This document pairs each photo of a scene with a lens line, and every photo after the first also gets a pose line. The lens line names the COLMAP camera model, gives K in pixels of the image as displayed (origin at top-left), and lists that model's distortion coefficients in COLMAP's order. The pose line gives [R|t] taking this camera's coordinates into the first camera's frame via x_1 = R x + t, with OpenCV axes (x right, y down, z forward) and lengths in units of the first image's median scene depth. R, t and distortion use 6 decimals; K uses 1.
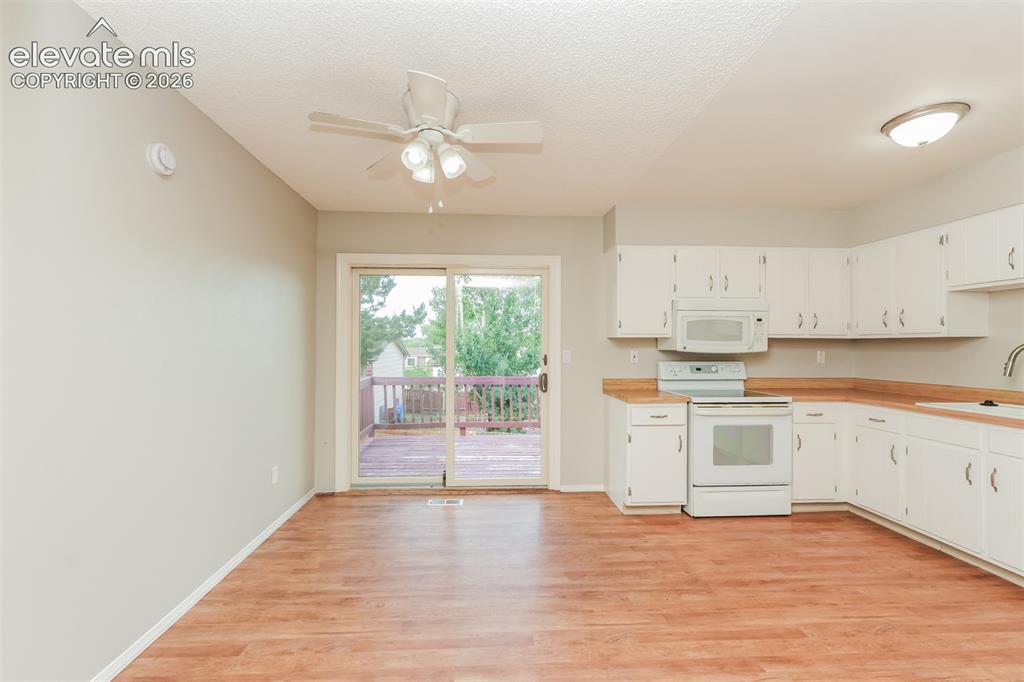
lens RADIAL K [[440.9, 0, 507.8], [0, 440.9, 343.6], [0, 0, 1]] dist [-0.001792, 0.000350]
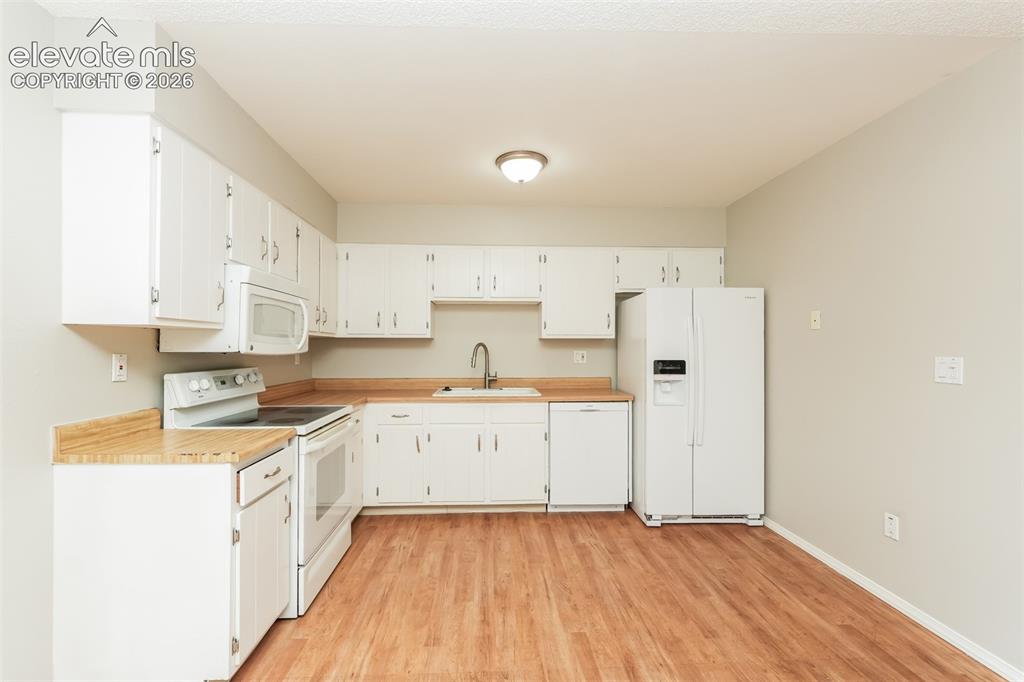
lens RADIAL K [[440.9, 0, 508.4], [0, 440.9, 344.2], [0, 0, 1]] dist [-0.001792, 0.000350]
pose [[0.017715, 0.004491, 0.999833, -0.249161], [-0.009882, 0.999942, -0.004316, 0.005414], [-0.999794, -0.009804, 0.017758, 0.854221]]
